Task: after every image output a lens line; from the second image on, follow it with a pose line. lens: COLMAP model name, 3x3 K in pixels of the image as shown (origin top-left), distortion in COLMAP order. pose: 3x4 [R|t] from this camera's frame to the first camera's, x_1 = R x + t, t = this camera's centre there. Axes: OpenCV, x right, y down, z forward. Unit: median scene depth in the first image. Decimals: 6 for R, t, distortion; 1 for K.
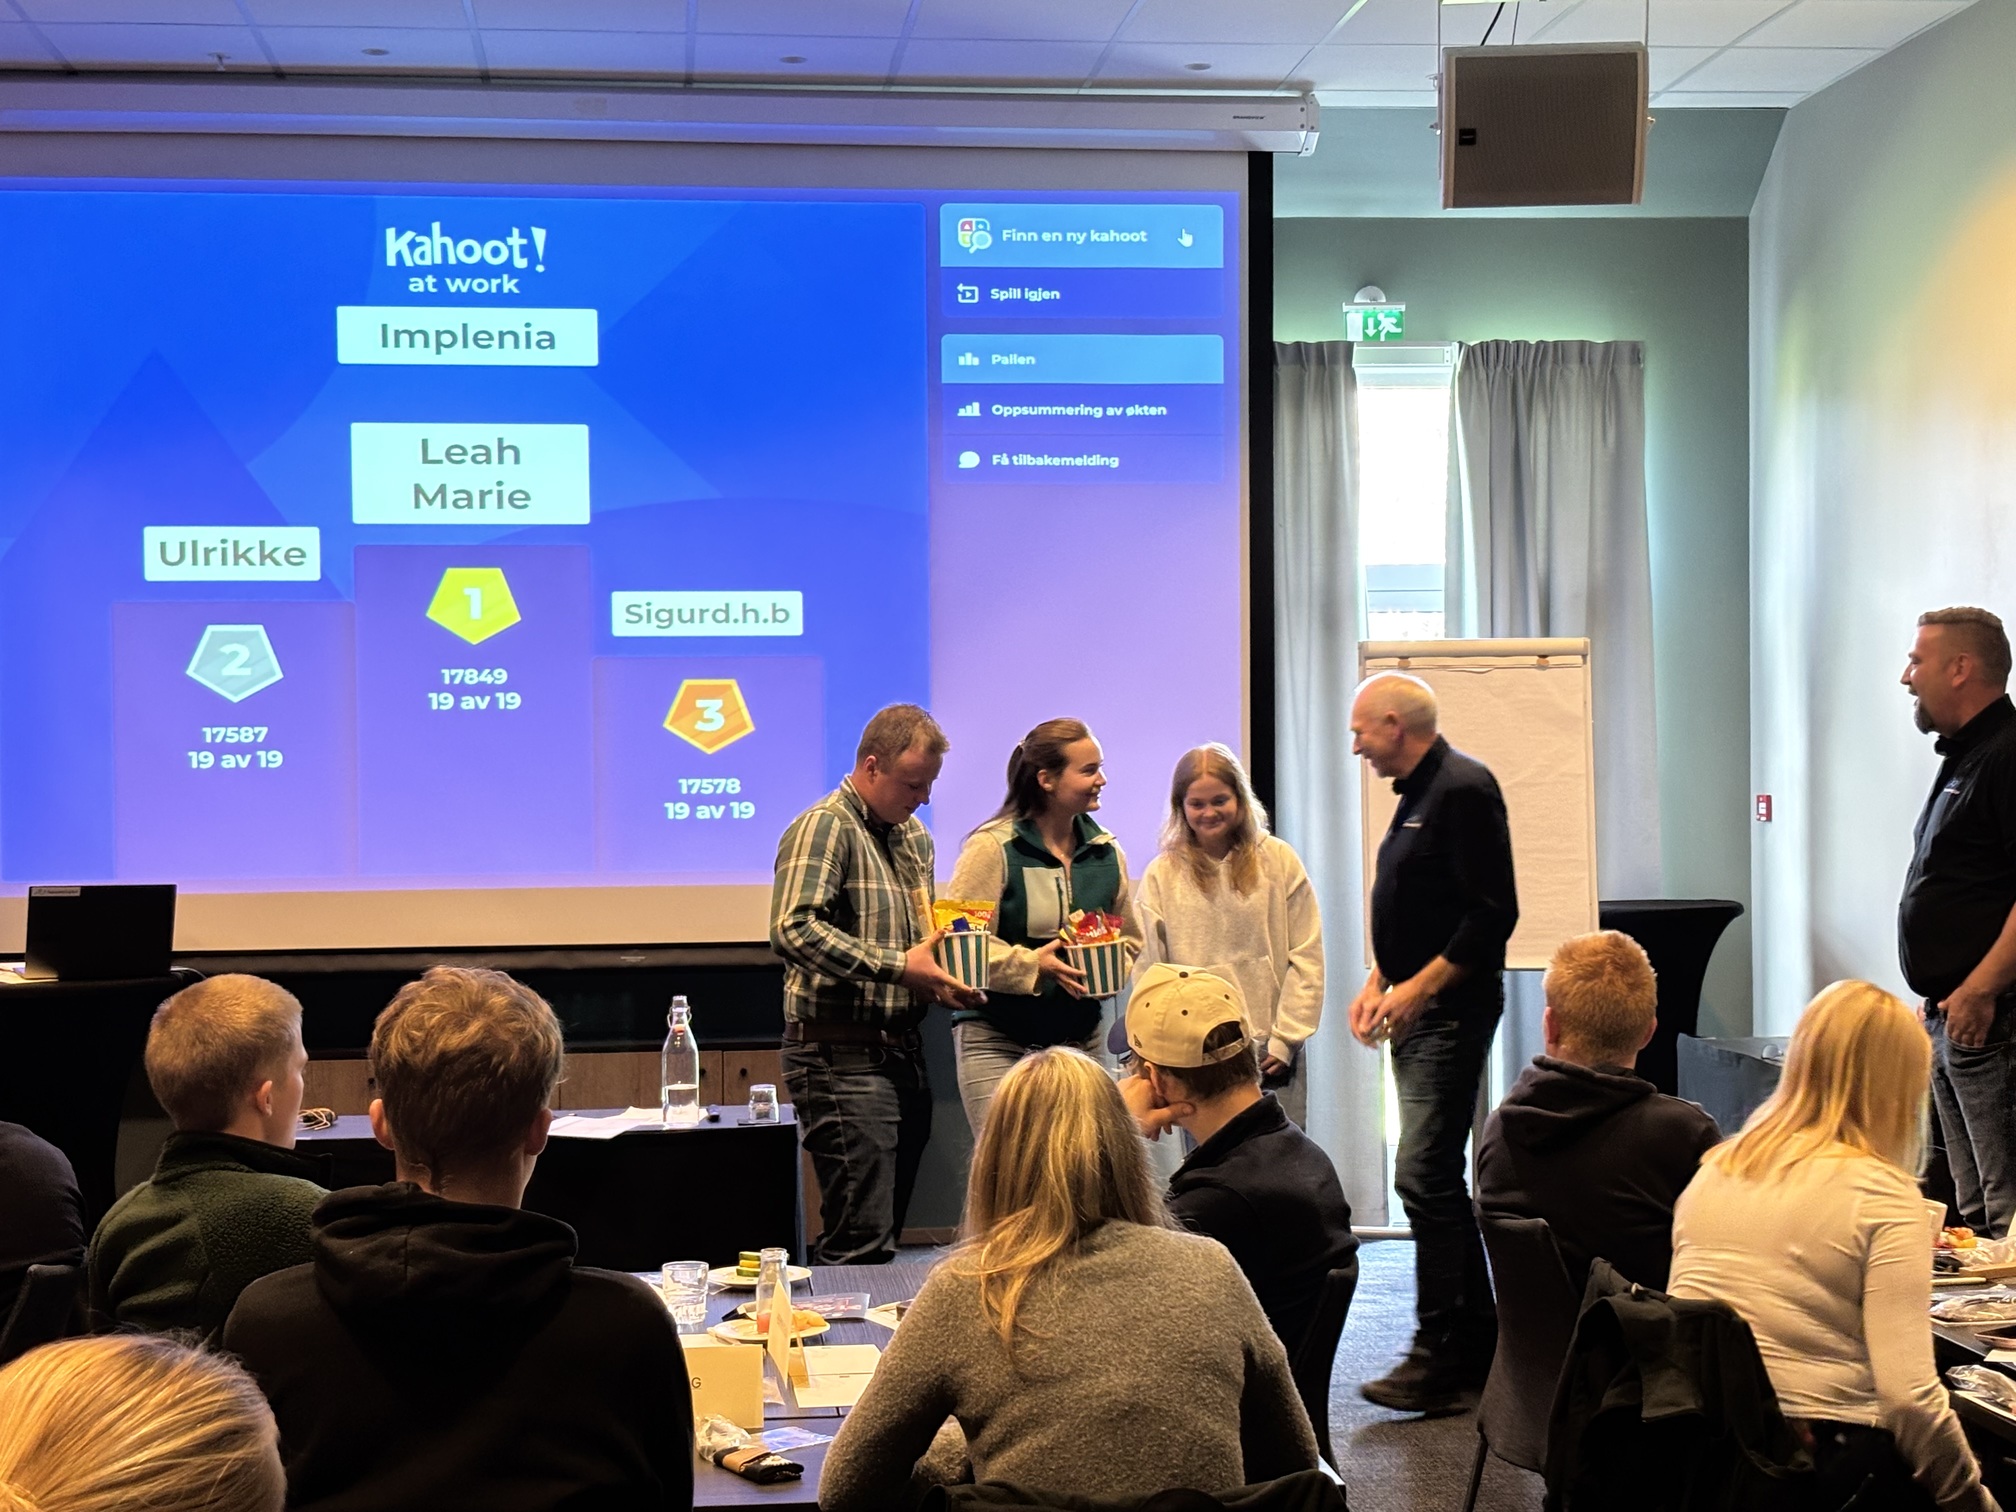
lens RADIAL K [[3099.8, 0, 1008.0], [0, 3099.8, 756.0], [0, 0, 1]] dist [0.111520, -0.064007]
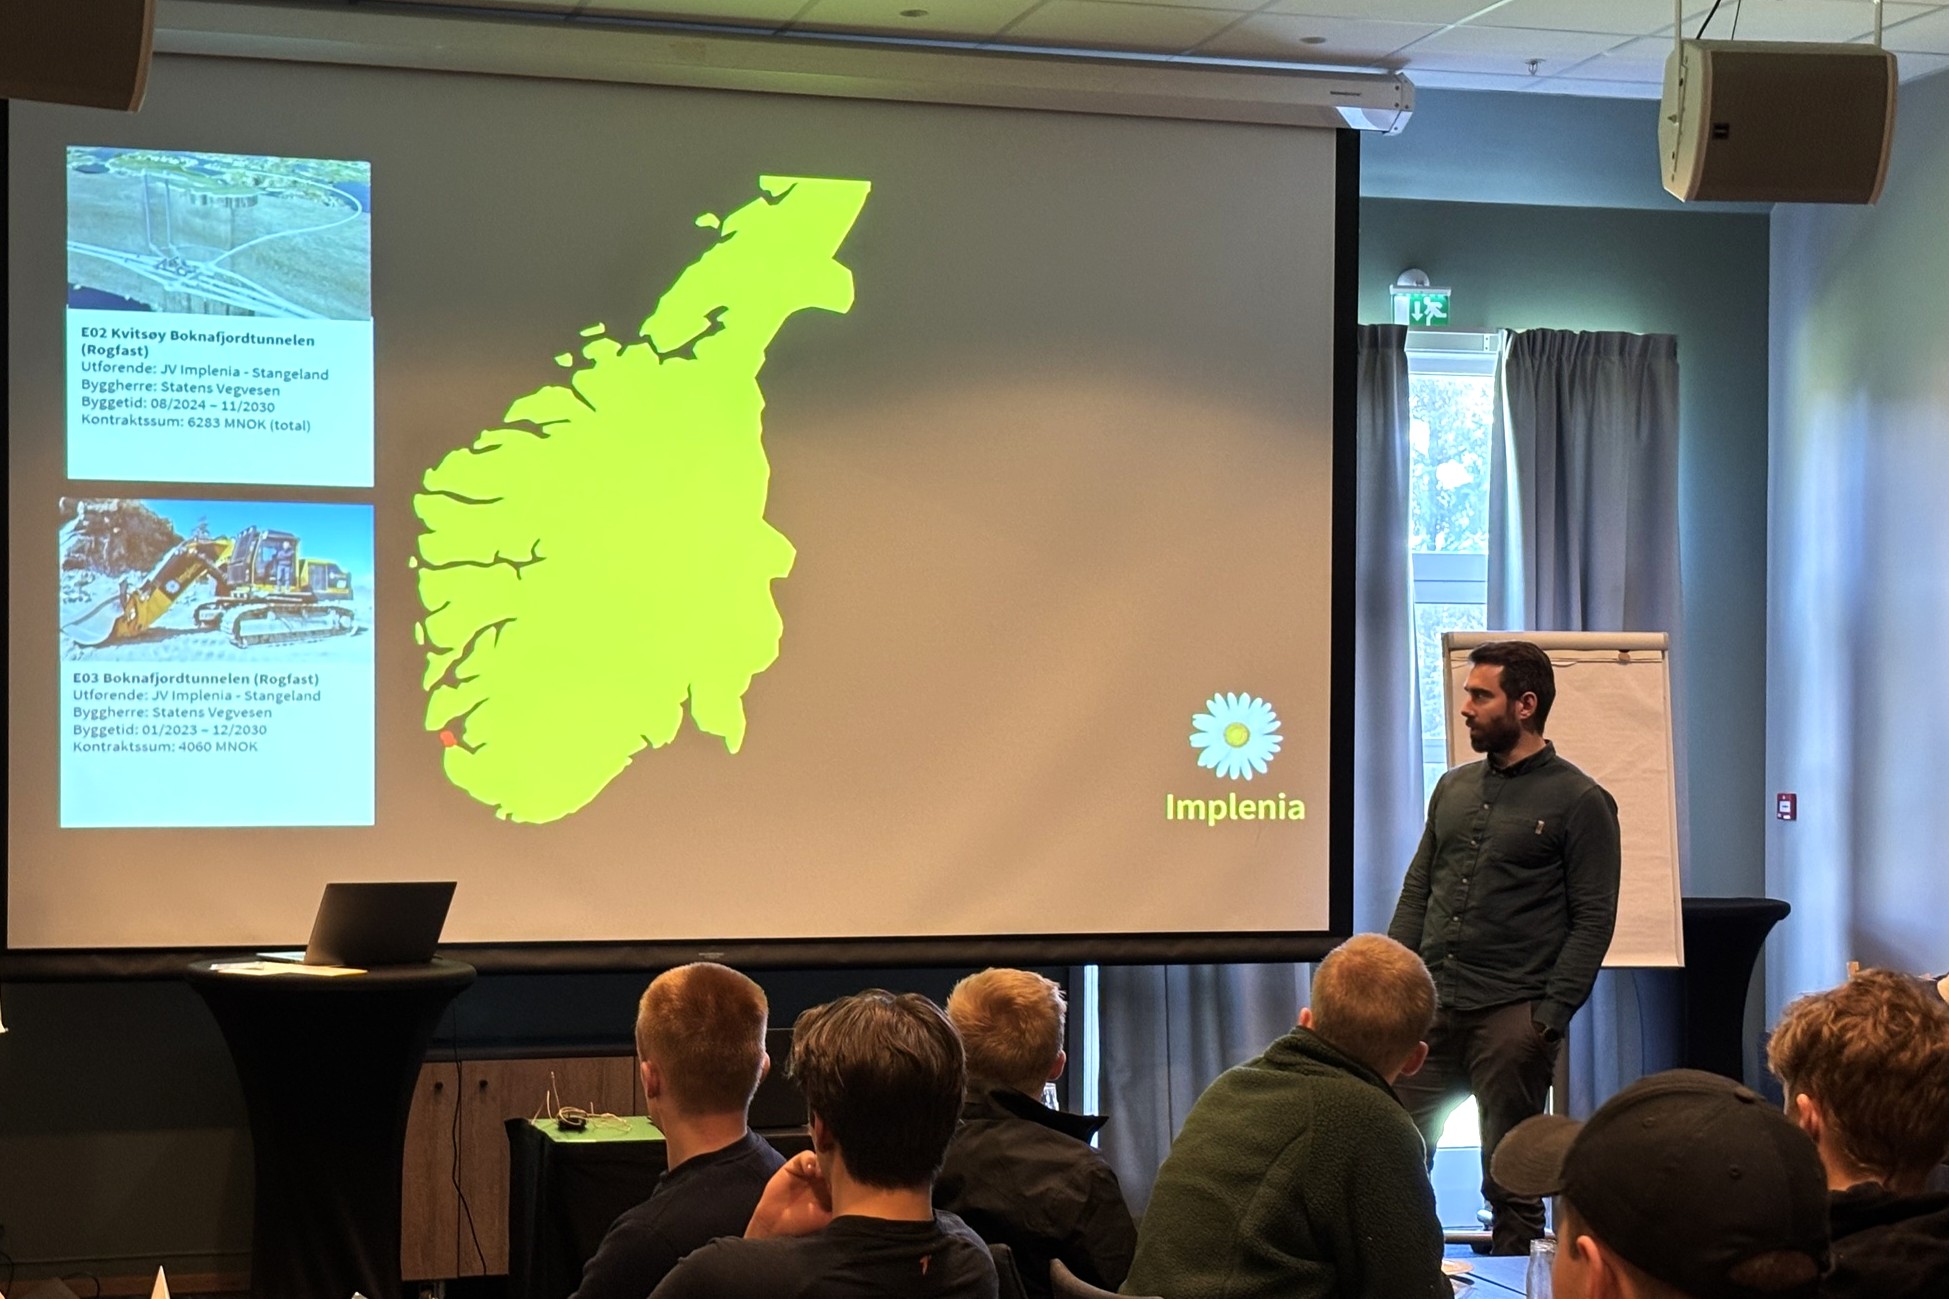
lens RADIAL K [[3302.4, 0, 974.5], [0, 3302.4, 697.4], [0, 0, 1]] dist [0.133125, 0.135190]
pose [[0.984282, 0.016930, 0.175789, -0.210093], [-0.014809, 0.999801, -0.013372, -0.000075], [-0.175980, 0.010558, 0.984337, -0.003704]]
